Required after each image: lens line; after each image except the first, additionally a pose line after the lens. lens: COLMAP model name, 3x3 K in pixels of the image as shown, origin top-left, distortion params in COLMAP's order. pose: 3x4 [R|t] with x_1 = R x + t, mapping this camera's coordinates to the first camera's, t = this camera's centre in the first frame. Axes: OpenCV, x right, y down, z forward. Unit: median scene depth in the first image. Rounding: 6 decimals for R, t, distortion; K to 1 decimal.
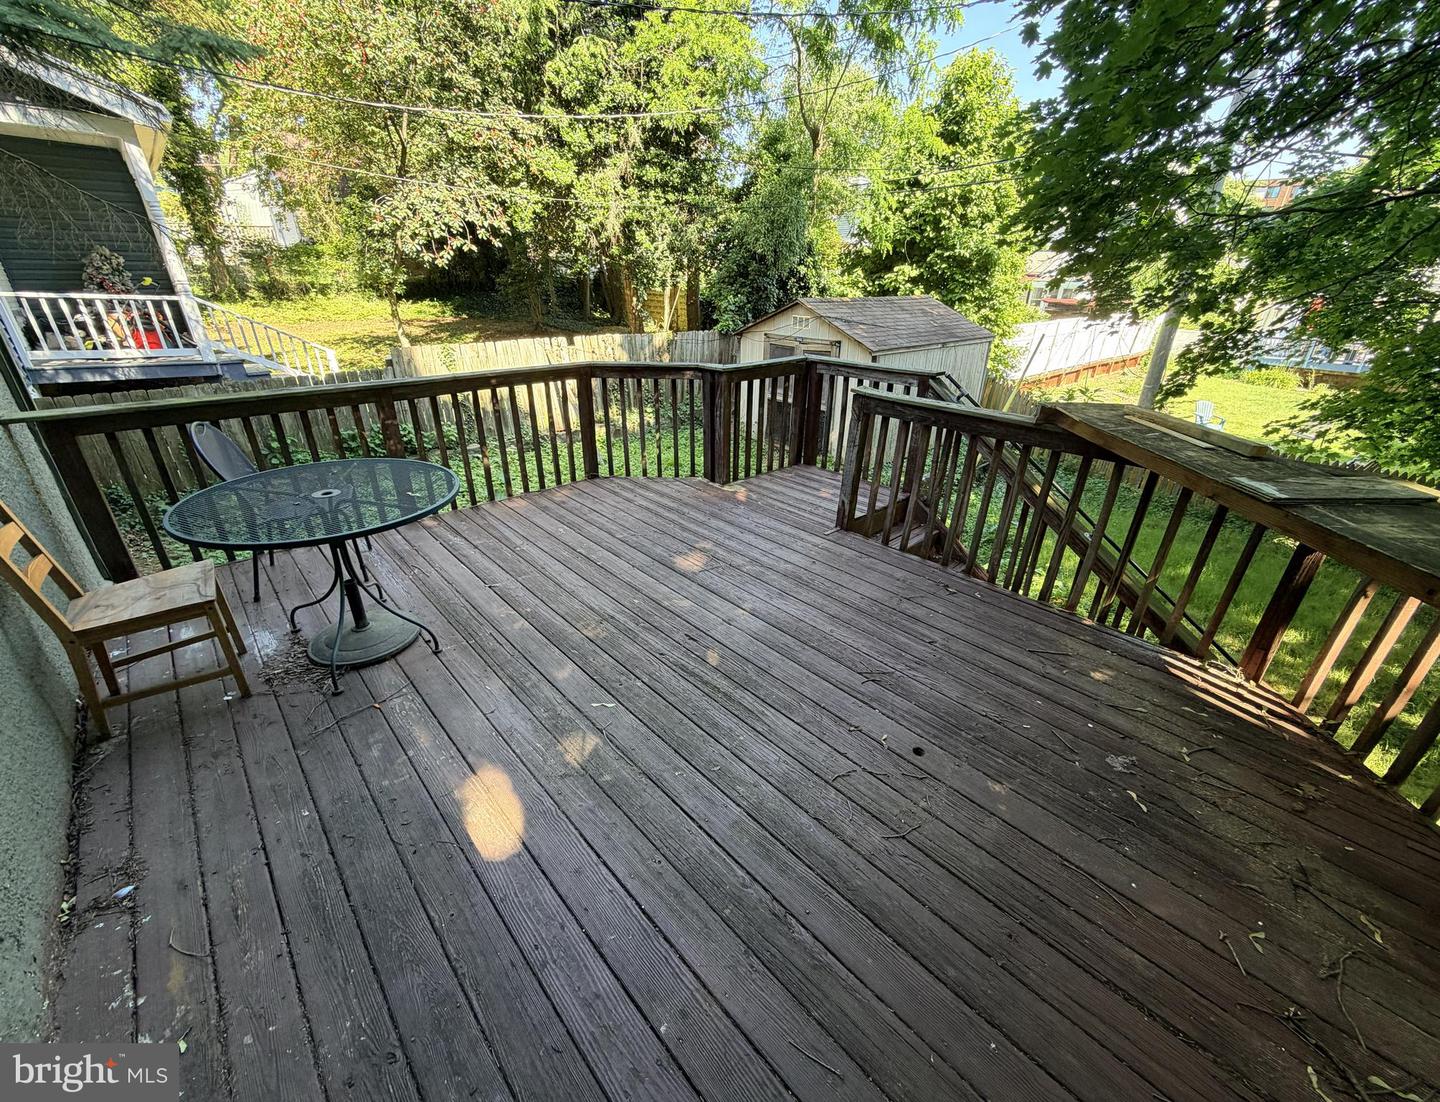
lens RADIAL K [[578.2, 0, 720.3], [0, 578.2, 554.9], [0, 0, 1]] dist [-0.002165, 0.000003]
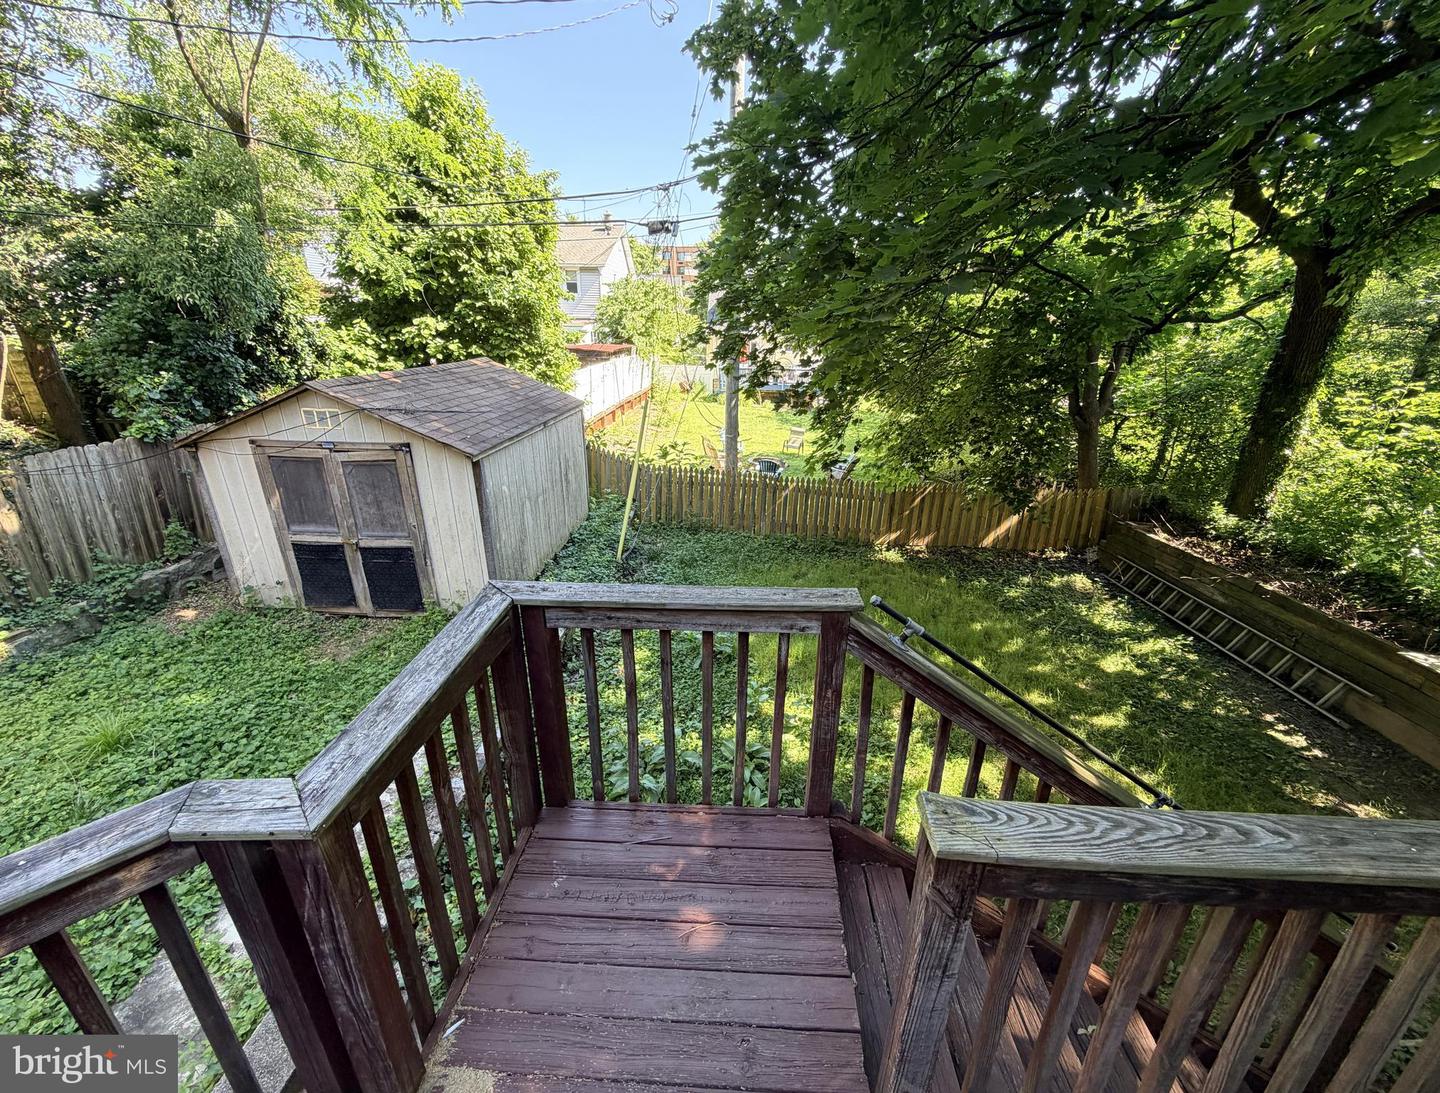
lens RADIAL K [[578.2, 0, 719.3], [0, 578.2, 544.2], [0, 0, 1]] dist [-0.002165, 0.000003]
pose [[0.703841, -0.259867, 0.661118, -0.000880], [0.306318, 0.950739, 0.047595, -0.128071], [-0.640919, 0.169013, 0.748770, 0.217685]]
